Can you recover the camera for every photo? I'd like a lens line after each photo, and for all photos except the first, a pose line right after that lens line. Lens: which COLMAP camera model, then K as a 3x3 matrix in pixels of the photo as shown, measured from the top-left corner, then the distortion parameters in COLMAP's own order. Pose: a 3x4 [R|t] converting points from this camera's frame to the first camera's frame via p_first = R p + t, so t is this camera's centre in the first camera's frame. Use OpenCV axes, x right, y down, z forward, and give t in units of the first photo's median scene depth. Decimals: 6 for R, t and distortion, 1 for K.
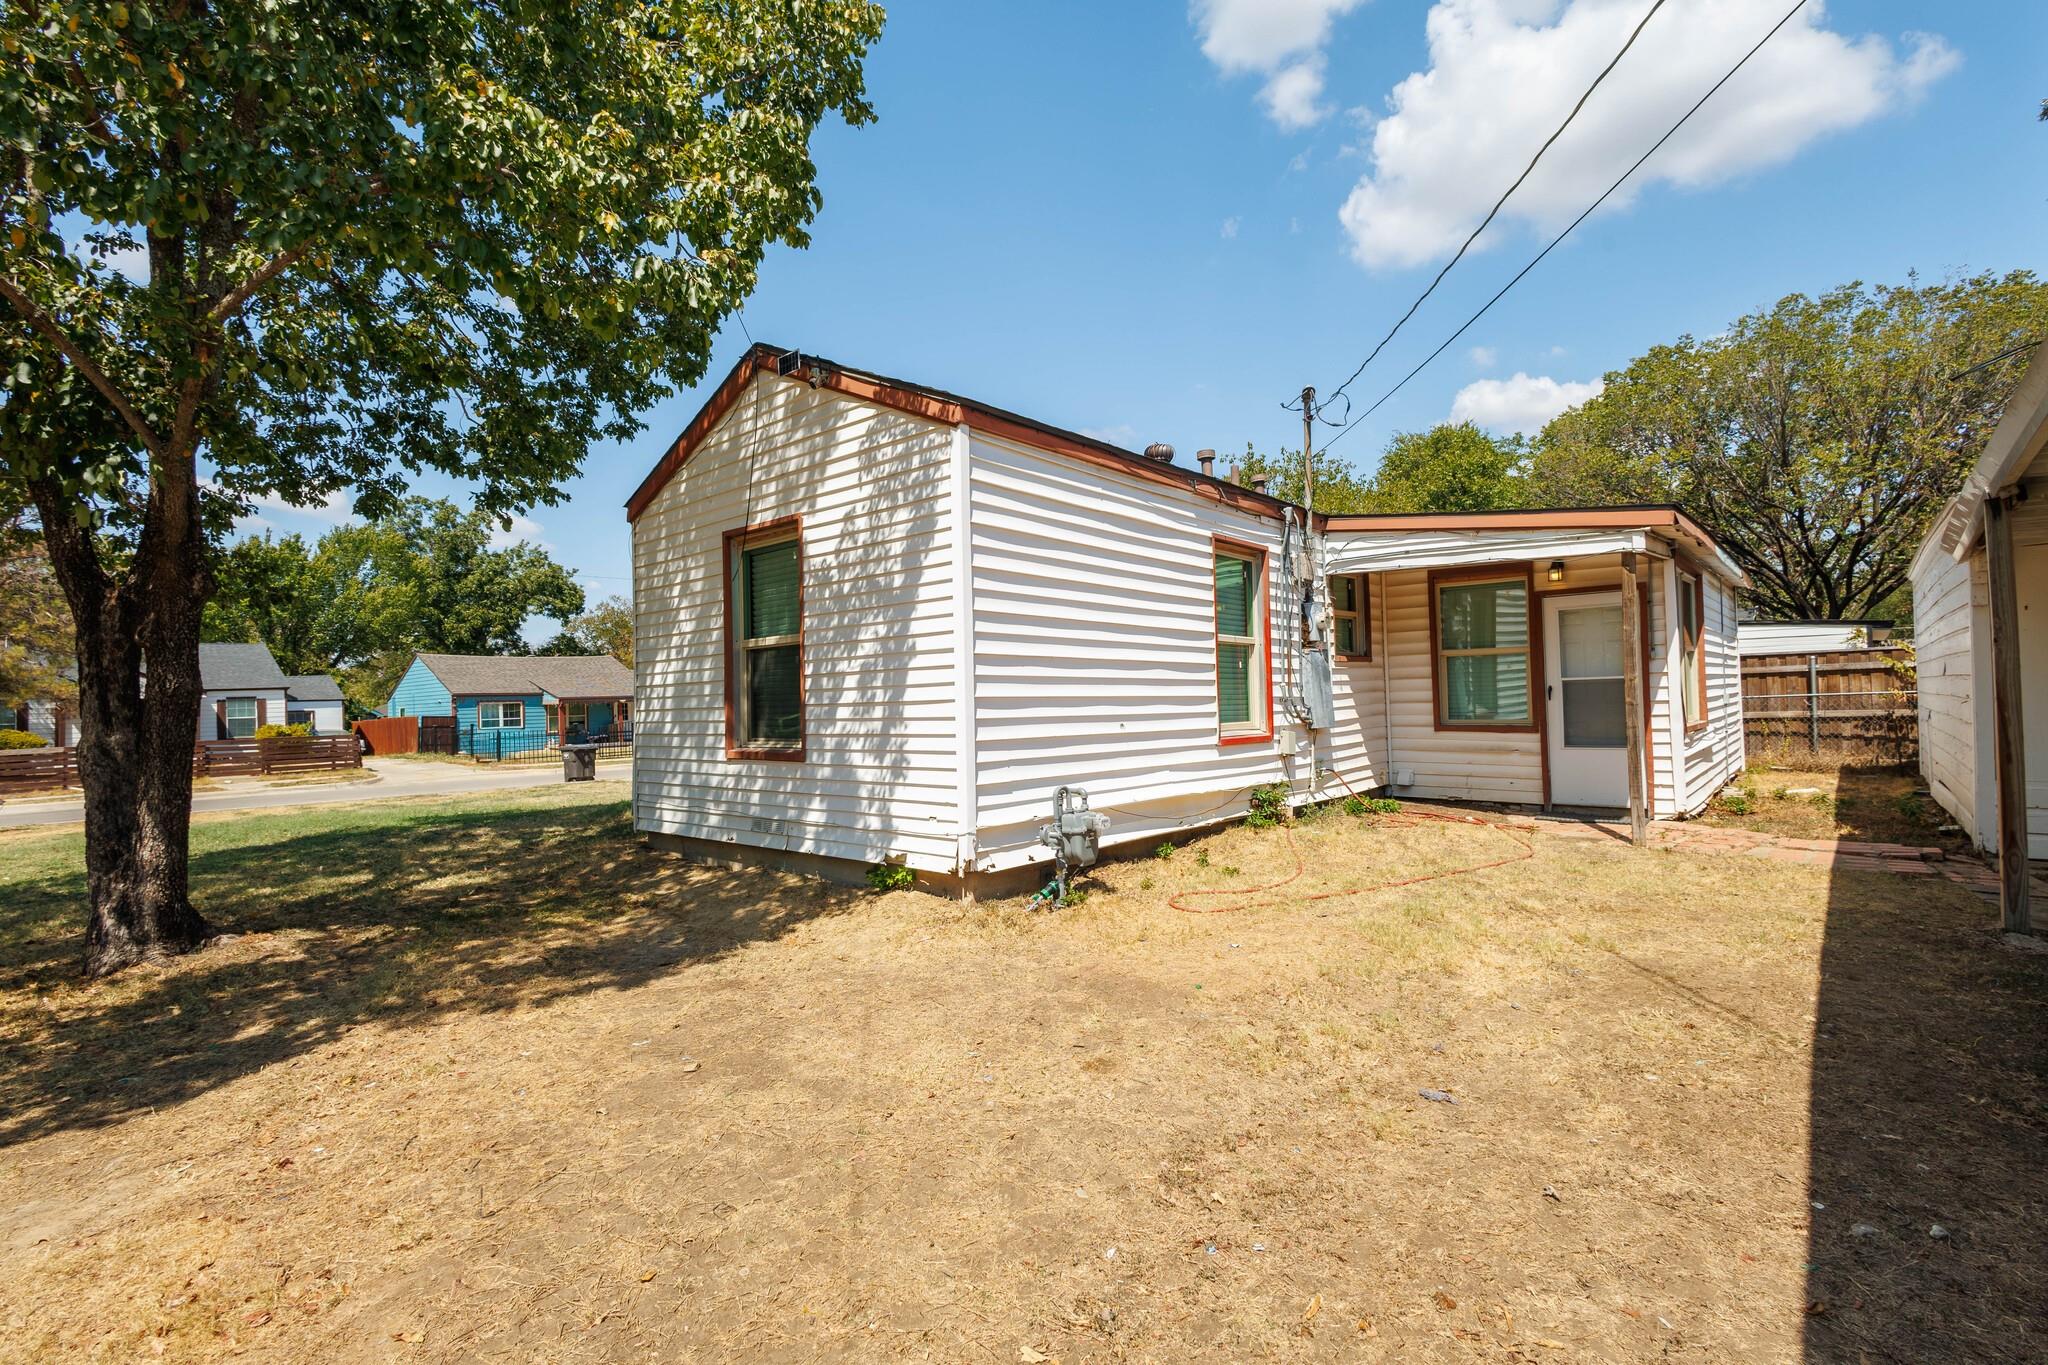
lens RADIAL K [[942.7, 0, 1027.8], [0, 942.7, 680.4], [0, 0, 1]] dist [-0.011926, 0.003094]
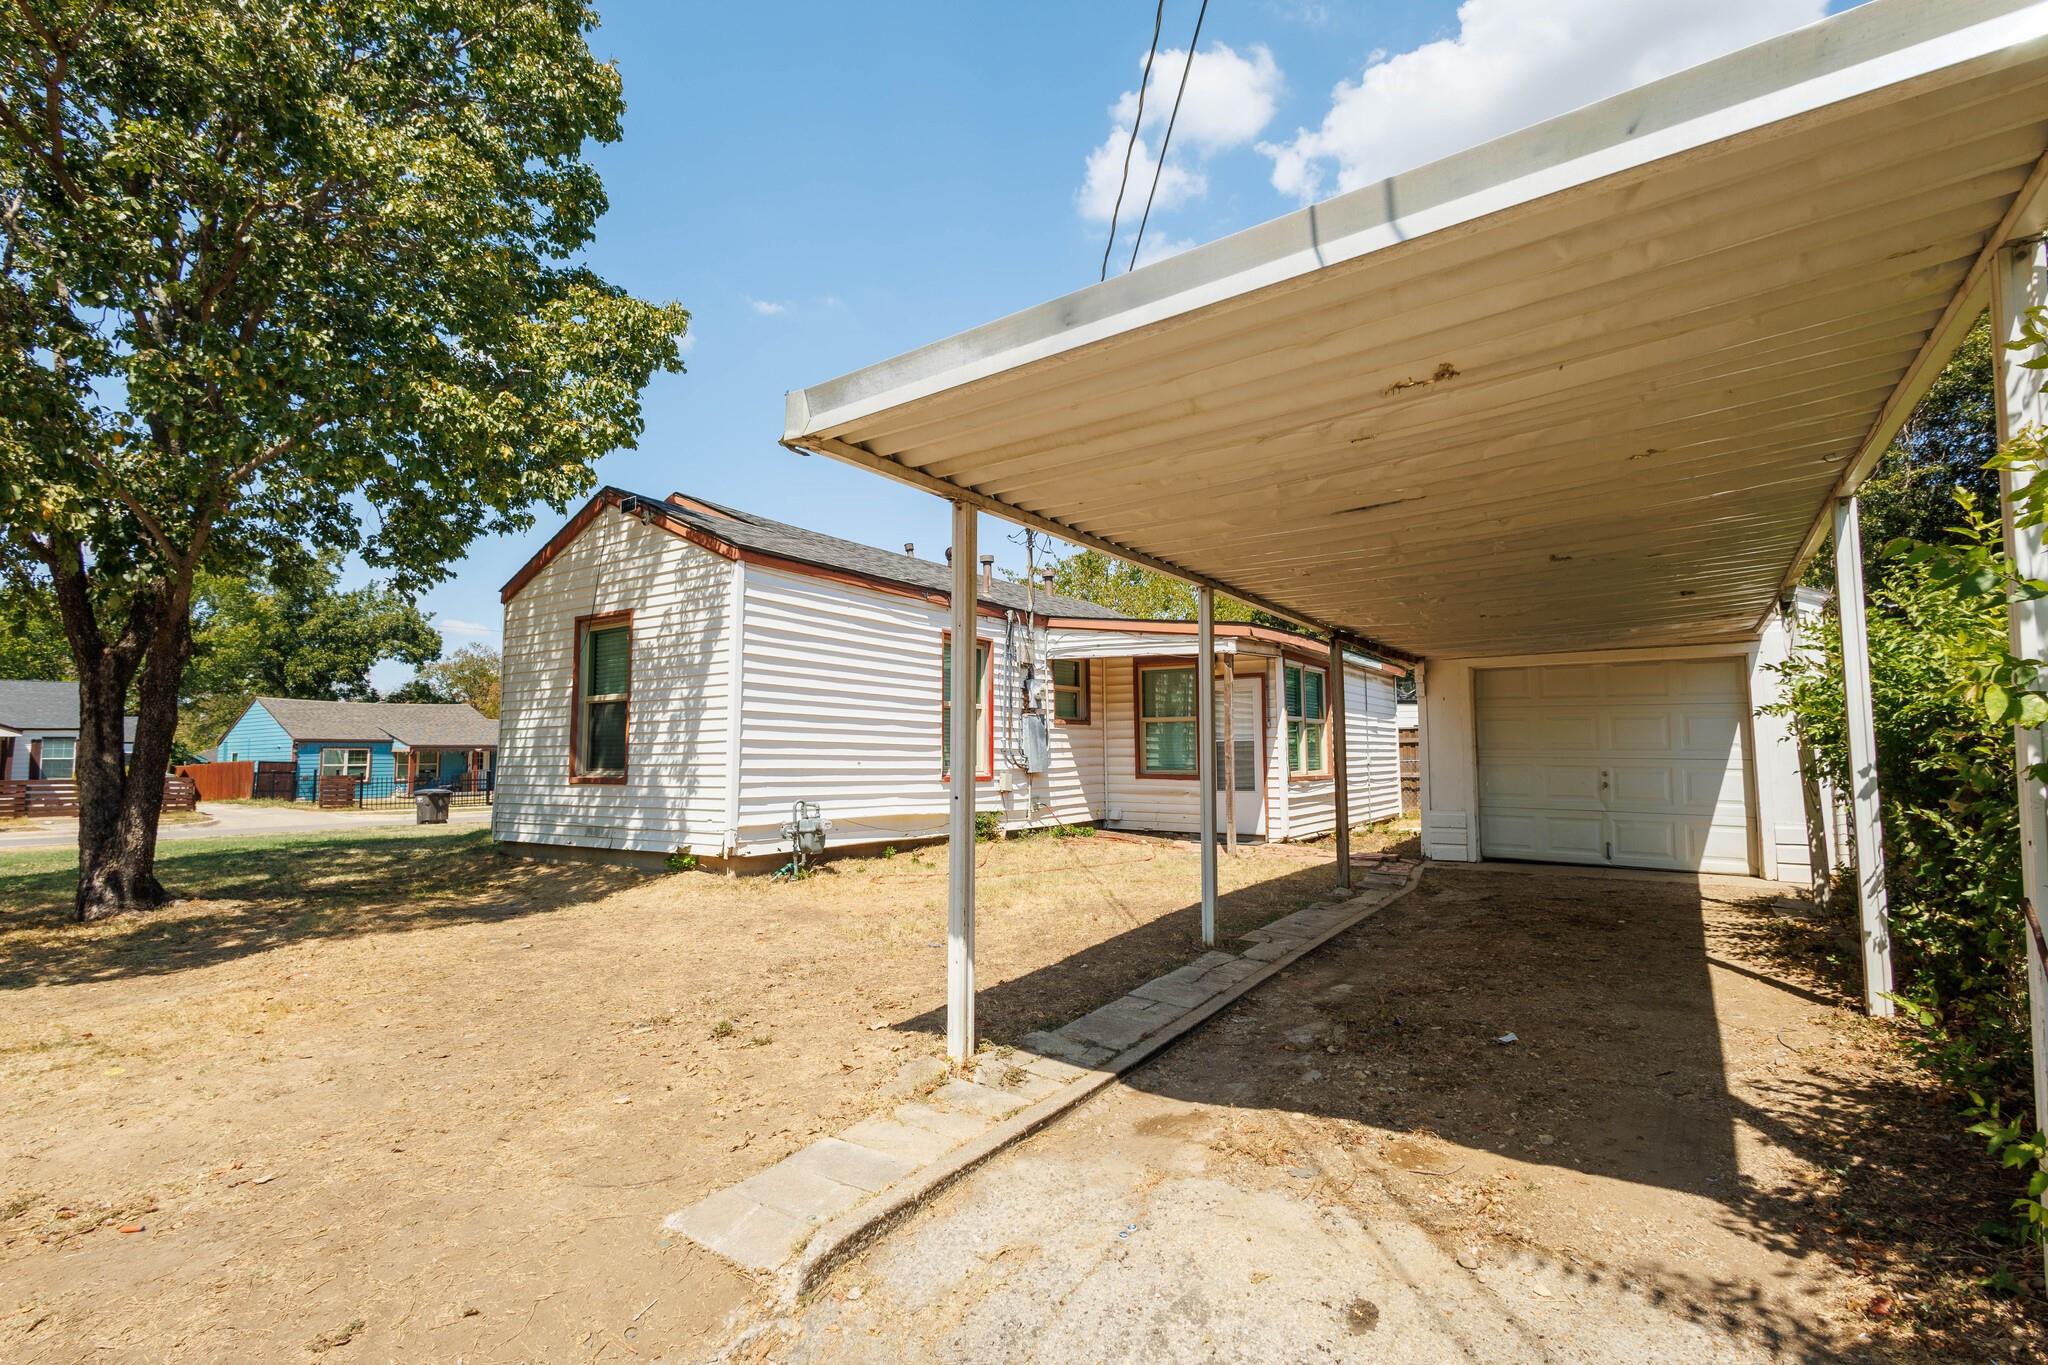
lens RADIAL K [[942.7, 0, 1028.3], [0, 942.7, 683.2], [0, 0, 1]] dist [-0.011926, 0.003094]
pose [[0.992295, 0.029603, 0.120309, 0.156174], [-0.022058, 0.997734, -0.063571, 0.010072], [-0.121918, 0.060428, 0.990699, -0.403854]]
